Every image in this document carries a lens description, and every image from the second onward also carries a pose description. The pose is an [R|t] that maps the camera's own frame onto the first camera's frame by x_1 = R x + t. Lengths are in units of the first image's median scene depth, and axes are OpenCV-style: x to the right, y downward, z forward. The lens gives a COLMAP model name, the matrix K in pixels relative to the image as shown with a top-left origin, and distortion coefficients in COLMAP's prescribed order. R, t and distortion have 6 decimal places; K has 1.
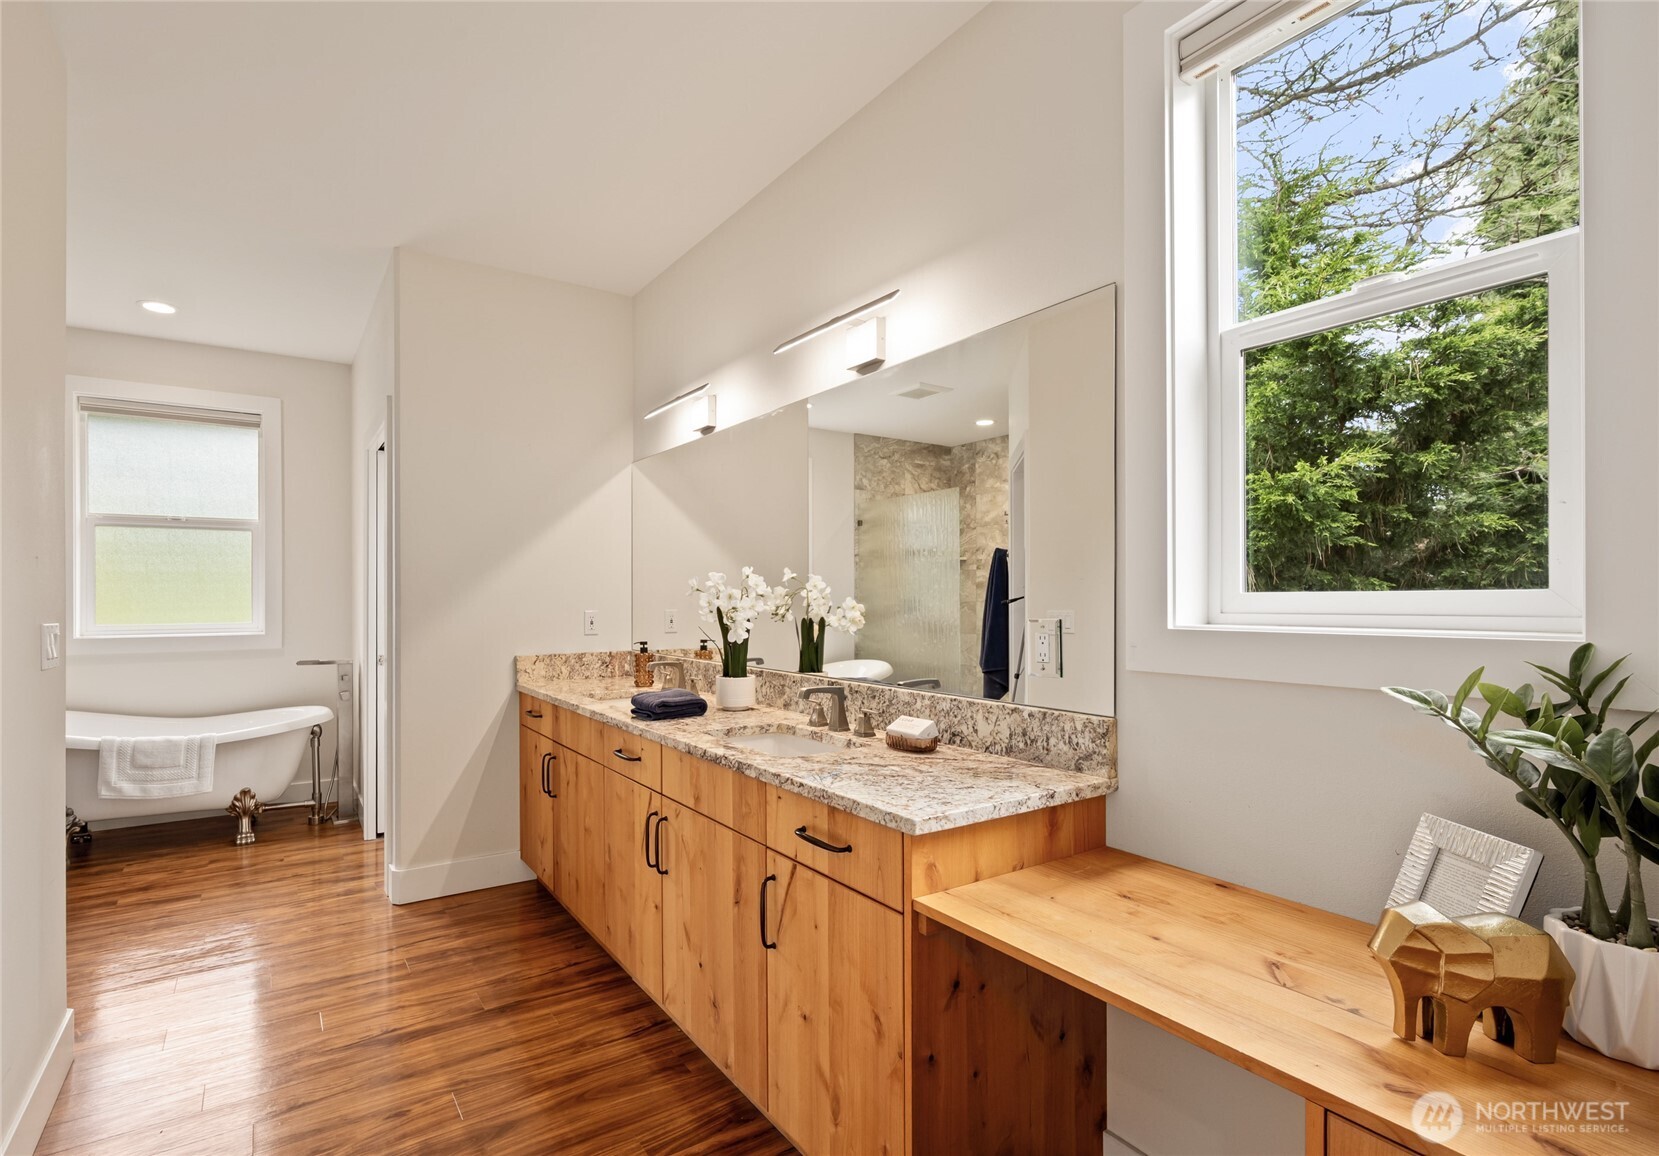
lens RADIAL K [[833.1, 0, 826.9], [0, 833.1, 586.7], [0, 0, 1]] dist [-0.018279, -0.000071]
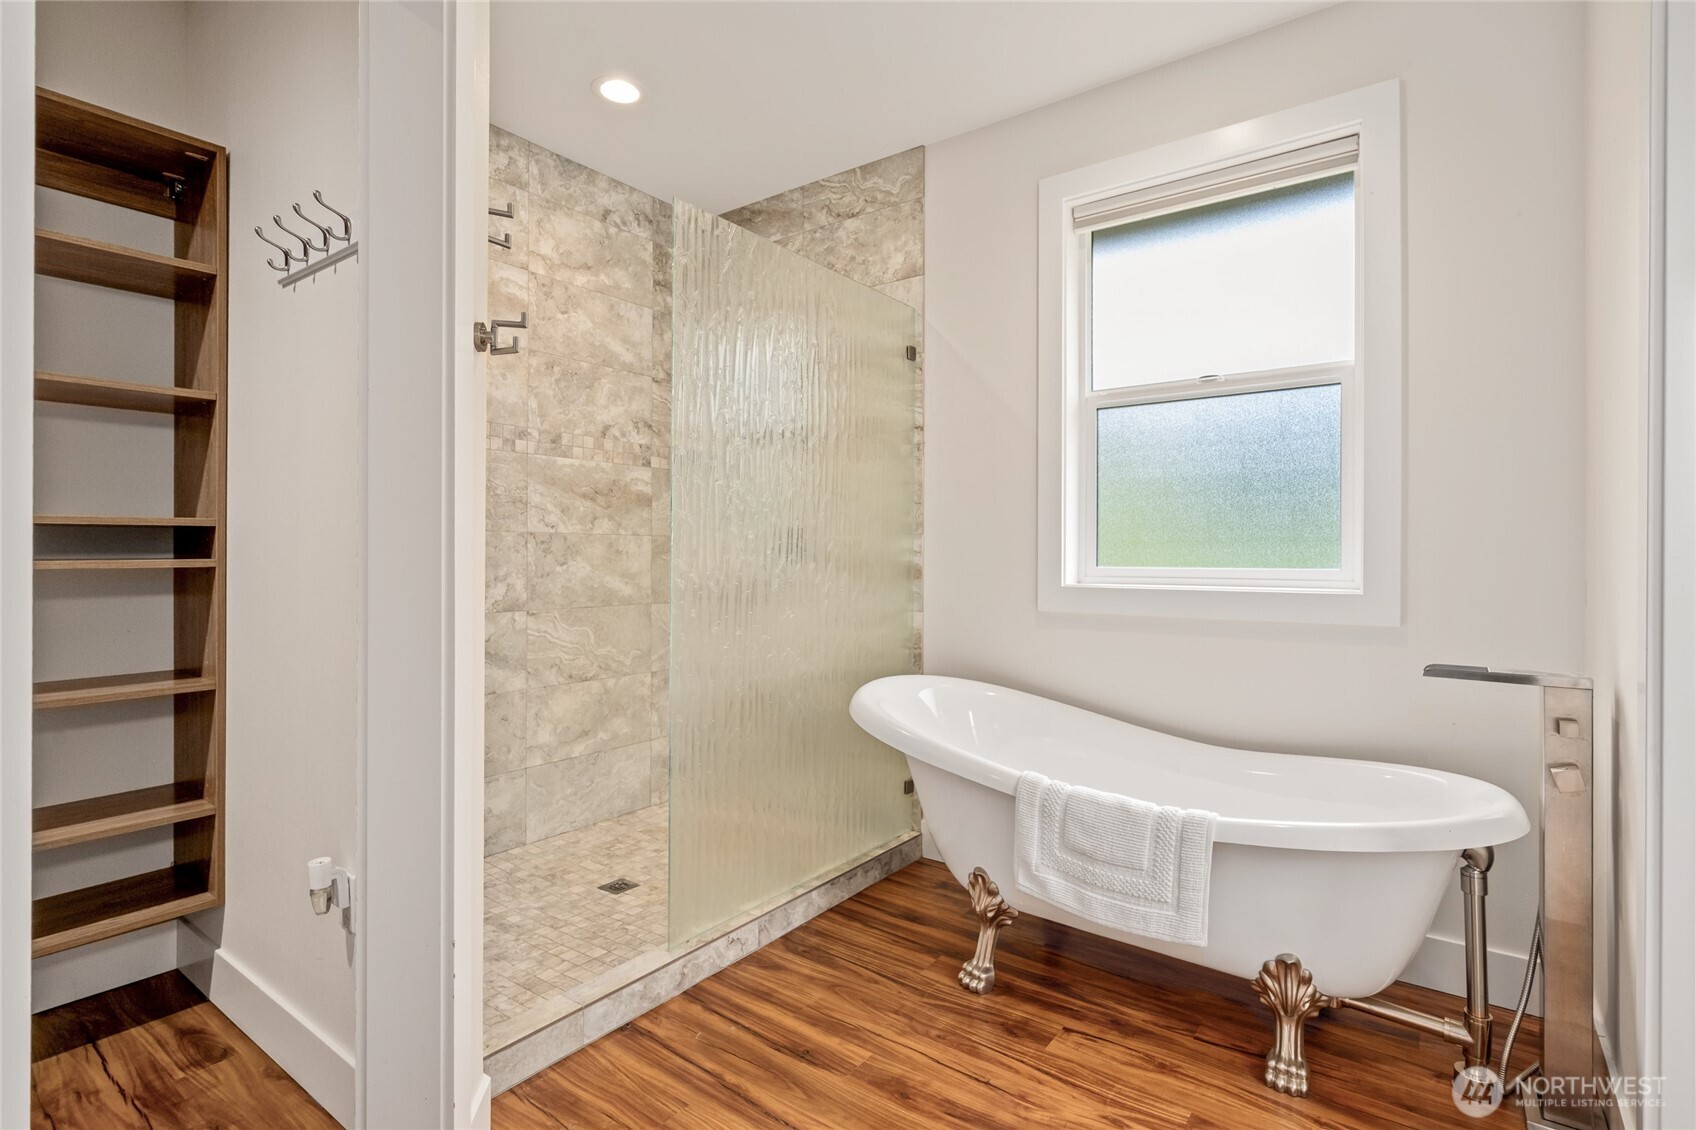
lens RADIAL K [[804.7, 0, 842.4], [0, 804.7, 561.1], [0, 0, 1]] dist [0.000112, 0.000325]
pose [[0.305146, 0.004529, -0.952295, -0.372652], [0.007155, 0.999950, 0.007049, 0.037313], [0.952279, -0.008965, 0.305099, 0.640771]]
